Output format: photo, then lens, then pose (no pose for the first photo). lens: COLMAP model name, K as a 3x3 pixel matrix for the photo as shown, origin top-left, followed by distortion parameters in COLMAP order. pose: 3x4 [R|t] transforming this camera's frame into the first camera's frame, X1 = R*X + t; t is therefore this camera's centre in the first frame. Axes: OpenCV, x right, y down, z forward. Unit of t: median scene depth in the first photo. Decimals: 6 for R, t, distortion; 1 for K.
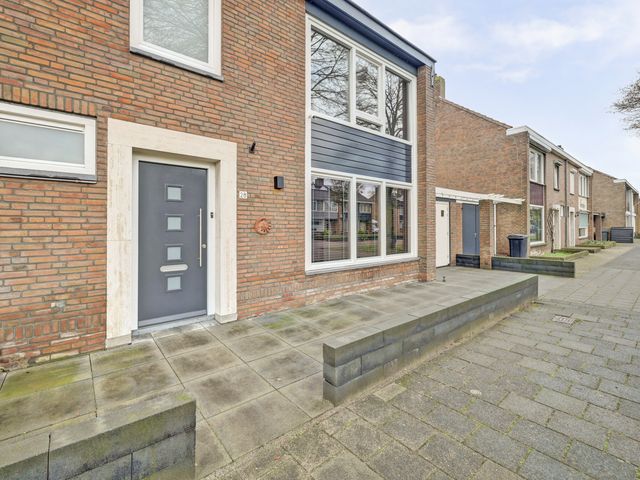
lens RADIAL K [[286.3, 0, 318.5], [0, 286.3, 226.0], [0, 0, 1]] dist [-0.000188, 0.000362]
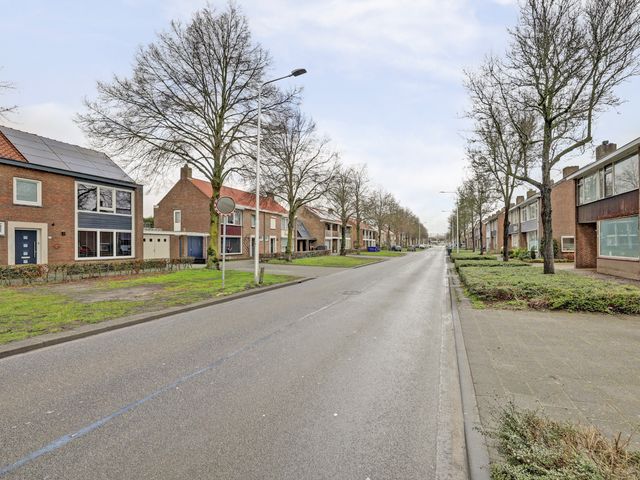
lens RADIAL K [[286.3, 0, 320.6], [0, 286.3, 242.7], [0, 0, 1]] dist [-0.000188, 0.000362]
pose [[0.891123, -0.000691, 0.453761, 1.083744], [0.002038, 0.999995, -0.002479, -0.026001], [-0.453757, 0.003133, 0.891120, -3.575176]]
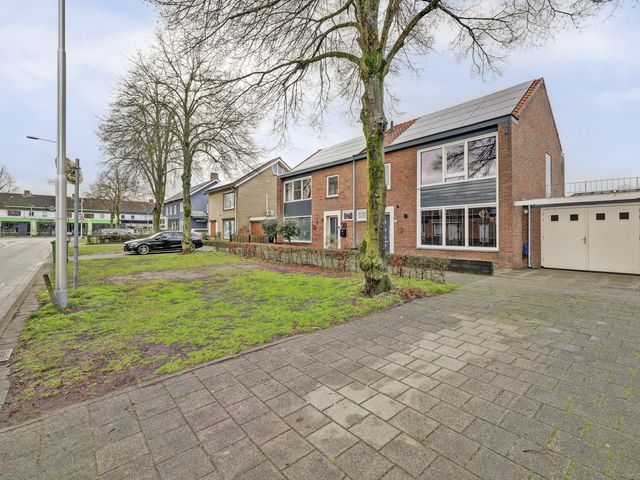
lens RADIAL K [[286.3, 0, 315.7], [0, 286.3, 228.2], [0, 0, 1]] dist [-0.000188, 0.000362]
pose [[0.019330, -0.013171, -0.999726, 2.890357], [0.006291, 0.999895, -0.013051, 0.011612], [0.999793, -0.006037, 0.019410, -0.002696]]
